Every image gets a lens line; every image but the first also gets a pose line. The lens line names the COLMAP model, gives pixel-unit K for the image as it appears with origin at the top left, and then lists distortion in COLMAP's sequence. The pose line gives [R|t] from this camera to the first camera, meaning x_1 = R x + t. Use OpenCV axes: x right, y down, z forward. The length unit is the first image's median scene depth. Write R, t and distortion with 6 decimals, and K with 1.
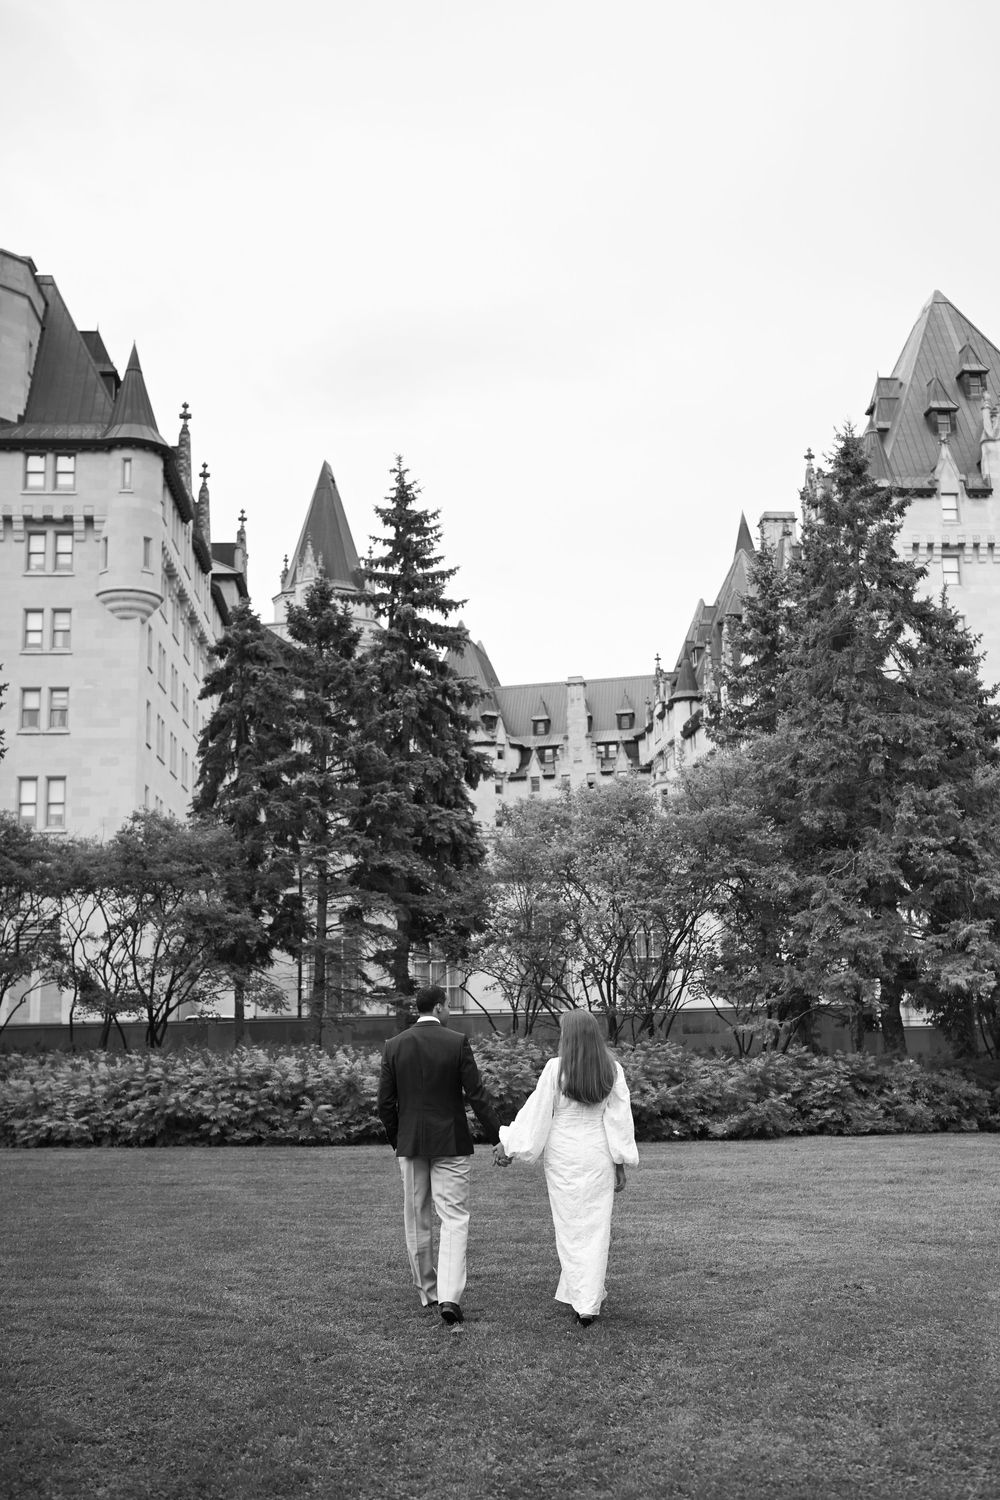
lens RADIAL K [[1437.4, 0, 500.0], [0, 1437.4, 750.0], [0, 0, 1]] dist [0.010723, 0.000458]
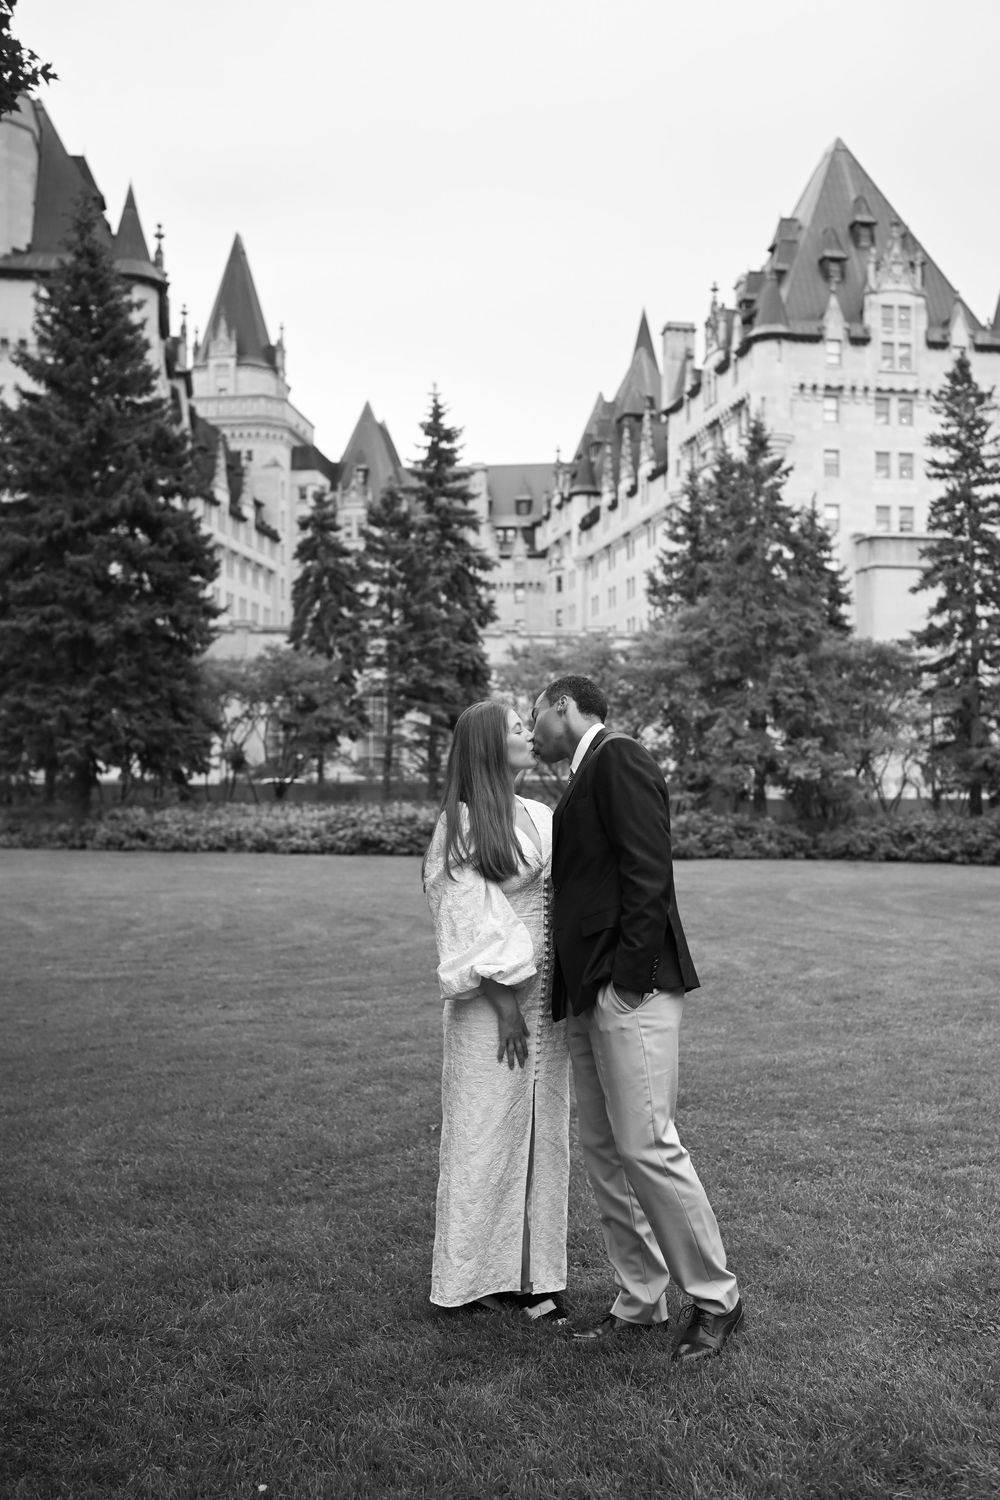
lens RADIAL K [[1463.8, 0, 500.0], [0, 1463.8, 750.0], [0, 0, 1]] dist [0.006431, 0.004713]
pose [[0.995445, 0.025501, 0.091866, -0.133851], [-0.040064, 0.986245, 0.160358, -0.089808], [-0.086513, -0.163308, 0.982775, -0.459274]]
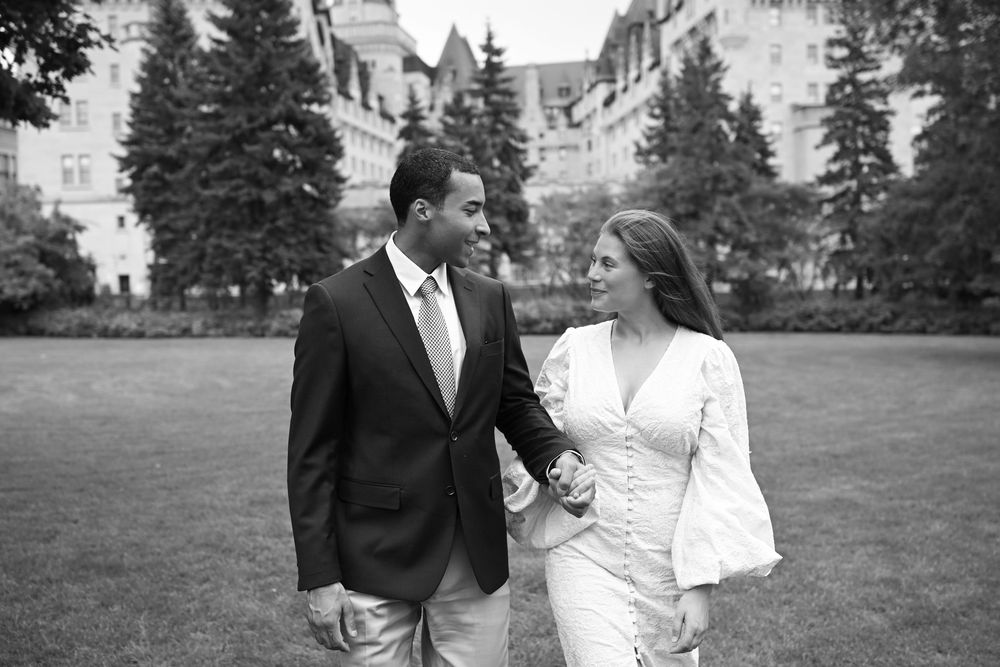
lens RADIAL K [[1011.1, 0, 493.3], [0, 1011.1, 330.5], [0, 0, 1]] dist [0.006952, 0.003003]
pose [[0.999556, -0.004573, 0.029444, -0.110746], [-0.002261, 0.973666, 0.227969, -0.103586], [-0.029711, -0.227934, 0.973223, -0.515389]]
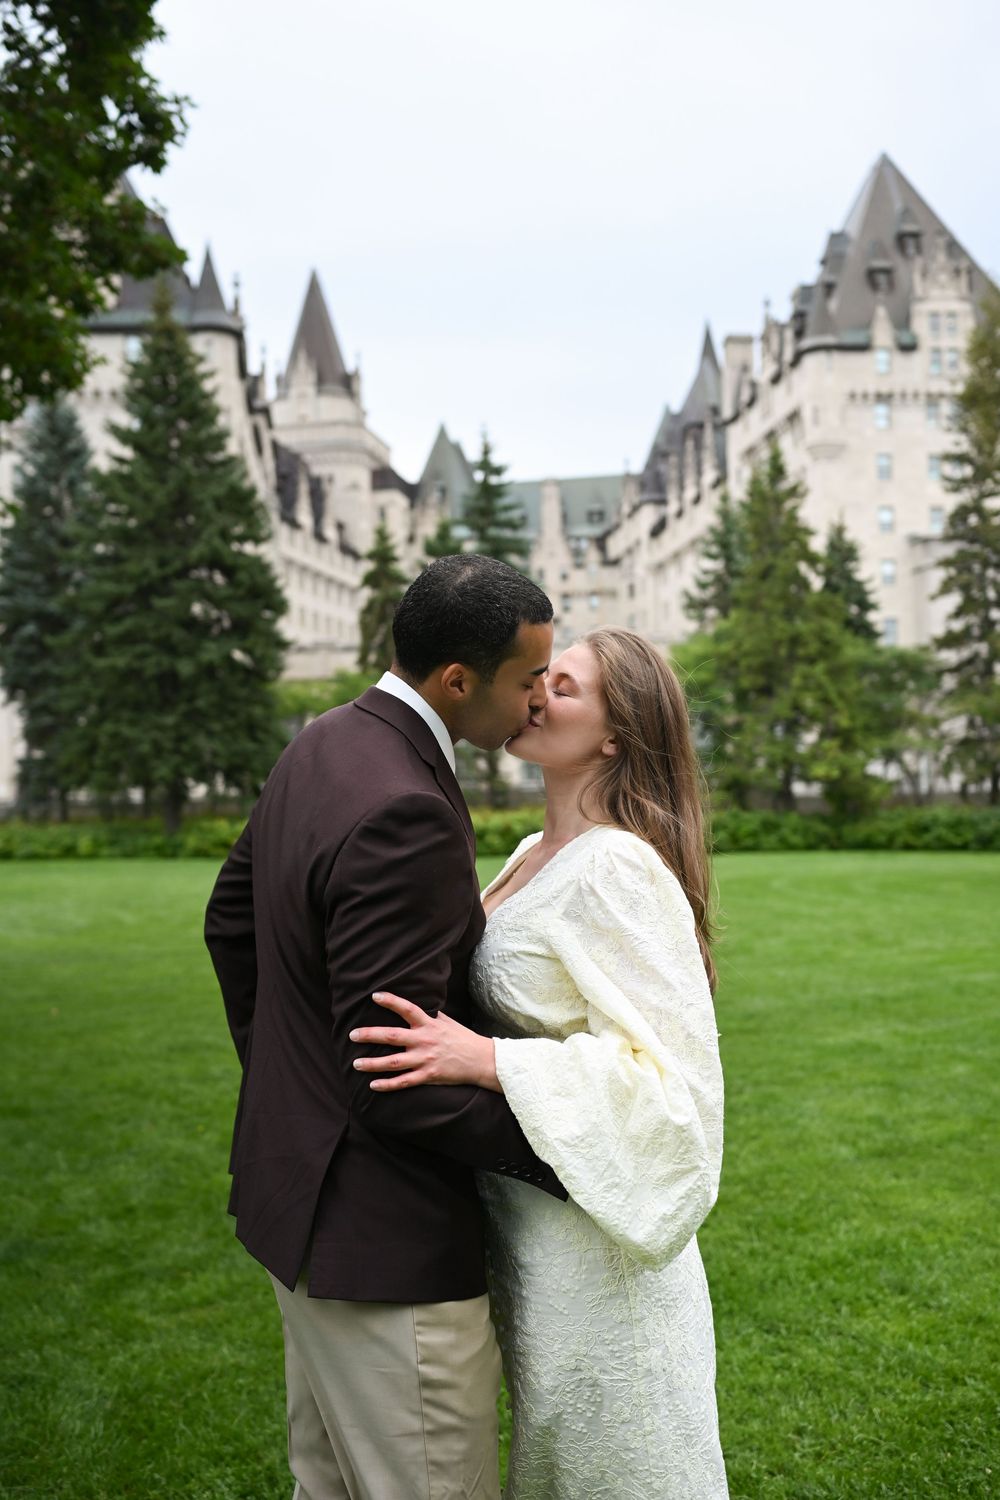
lens RADIAL K [[1437.4, 0, 500.0], [0, 1437.4, 750.0], [0, 0, 1]] dist [0.010723, 0.000458]
pose [[0.999538, -0.004084, 0.030131, -0.104293], [-0.000791, 0.987108, 0.160053, -0.113359], [-0.030396, -0.160002, 0.986649, -0.561033]]
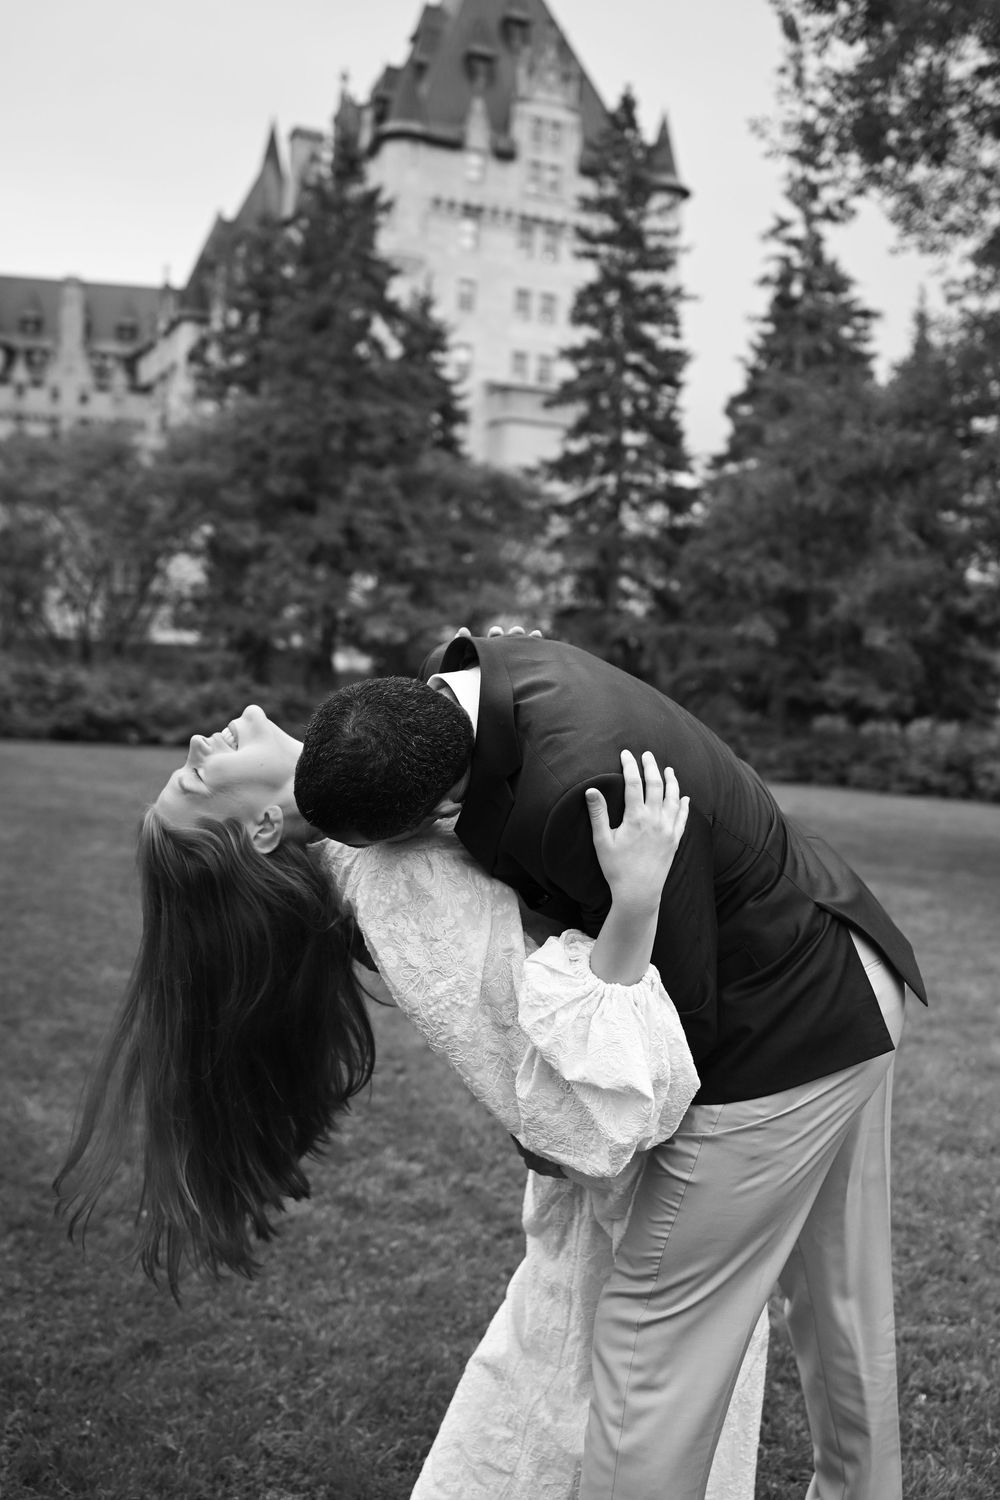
lens RADIAL K [[1516.6, 0, 463.7], [0, 1516.6, 737.5], [0, 0, 1]] dist [0.006952, 0.003003]
pose [[0.947010, 0.055124, 0.316437, -0.009755], [-0.127743, 0.968538, 0.213580, -0.025334], [-0.294708, -0.242685, 0.924257, -0.155943]]
